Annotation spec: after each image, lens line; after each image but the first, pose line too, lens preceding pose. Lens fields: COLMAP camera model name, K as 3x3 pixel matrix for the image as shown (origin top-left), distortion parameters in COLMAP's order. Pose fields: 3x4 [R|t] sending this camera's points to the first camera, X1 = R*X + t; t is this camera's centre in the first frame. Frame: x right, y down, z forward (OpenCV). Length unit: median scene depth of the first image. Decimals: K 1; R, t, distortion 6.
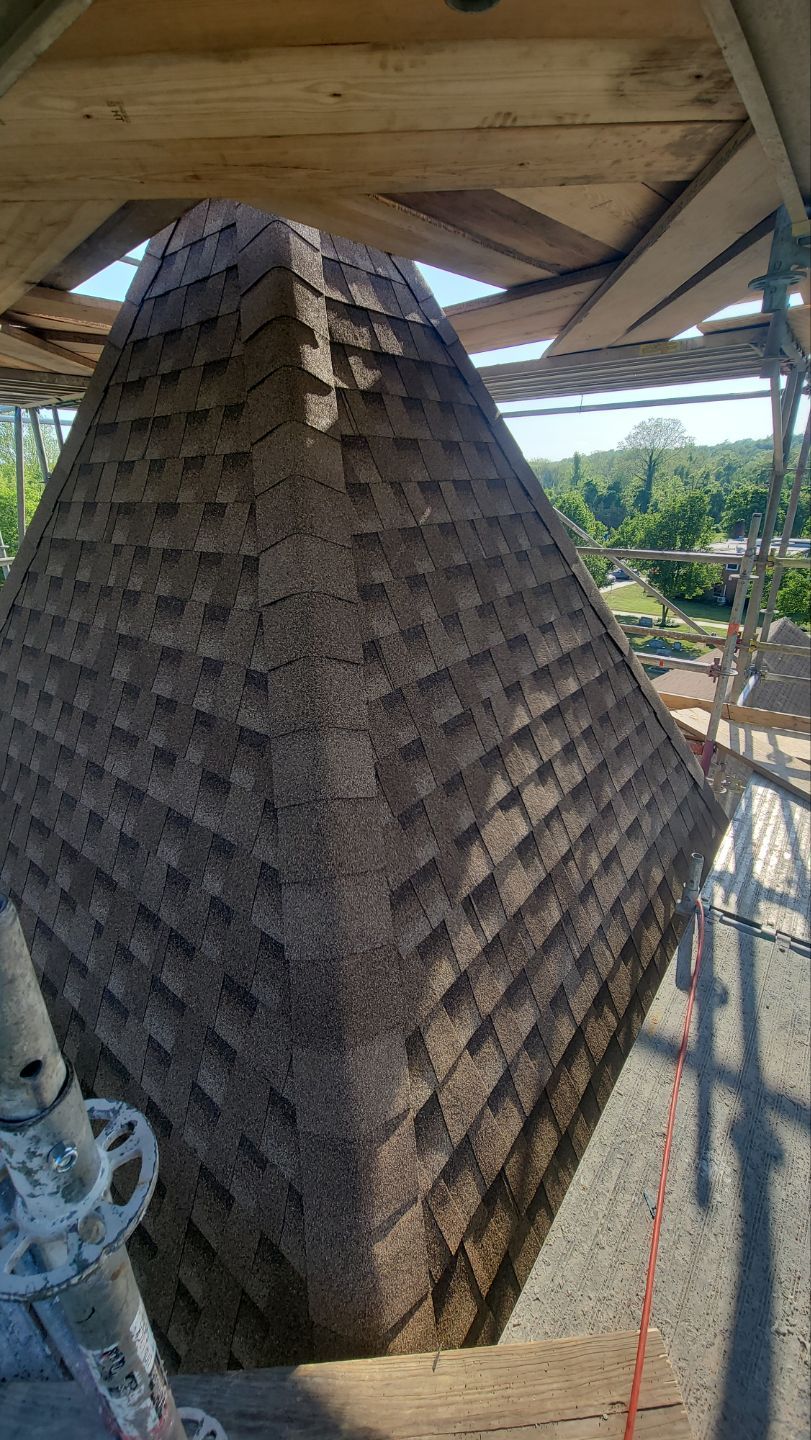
lens RADIAL K [[593.3, 0, 391.5], [0, 593.3, 701.0], [0, 0, 1]] dist [0.010833, -0.005015]
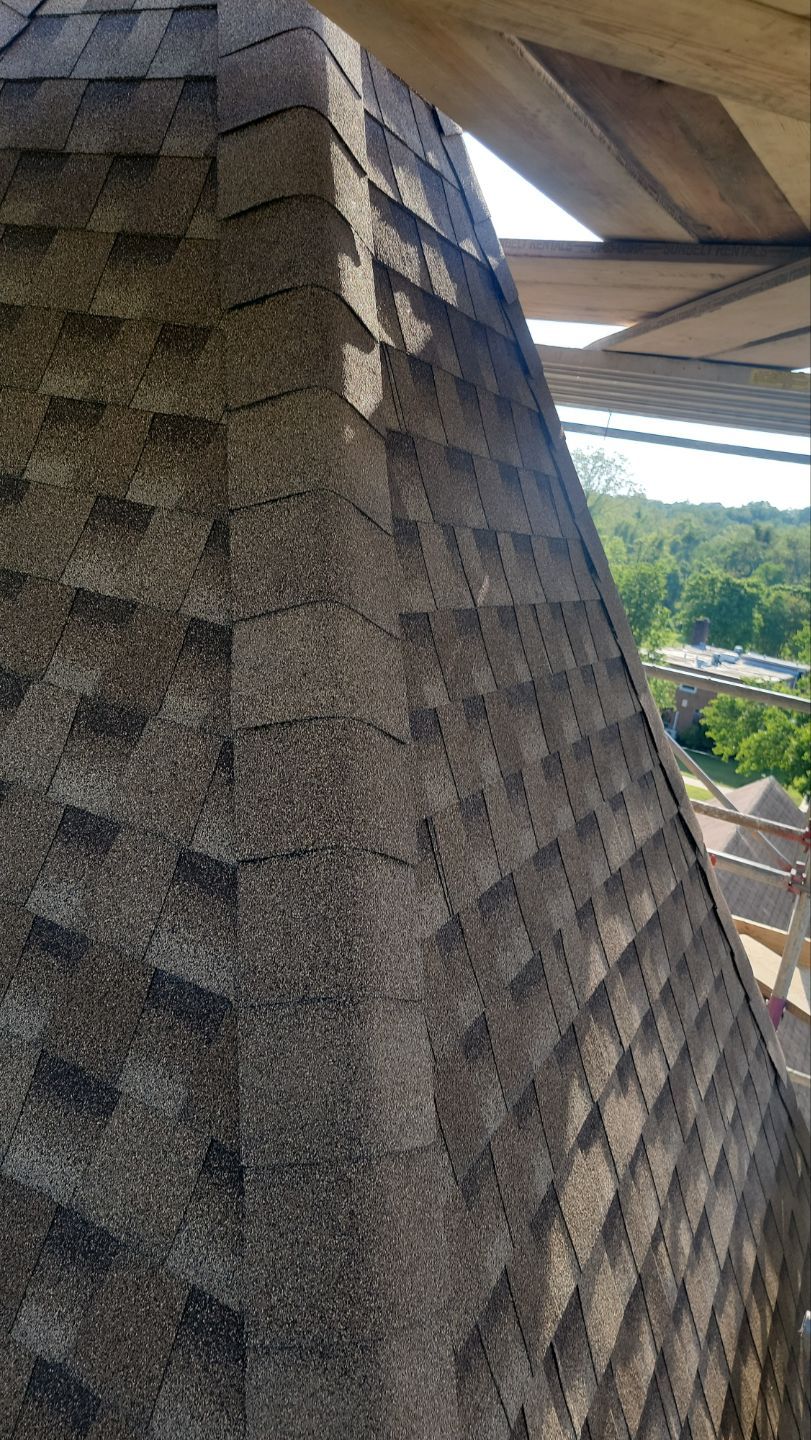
lens RADIAL K [[1015.6, 0, 402.5], [0, 1015.6, 730.4], [0, 0, 1]] dist [0.082302, -0.073461]
pose [[0.958699, 0.138118, 0.248636, -0.235323], [-0.109476, 0.986020, -0.125615, -0.051916], [-0.262509, 0.093207, 0.960417, 0.108536]]
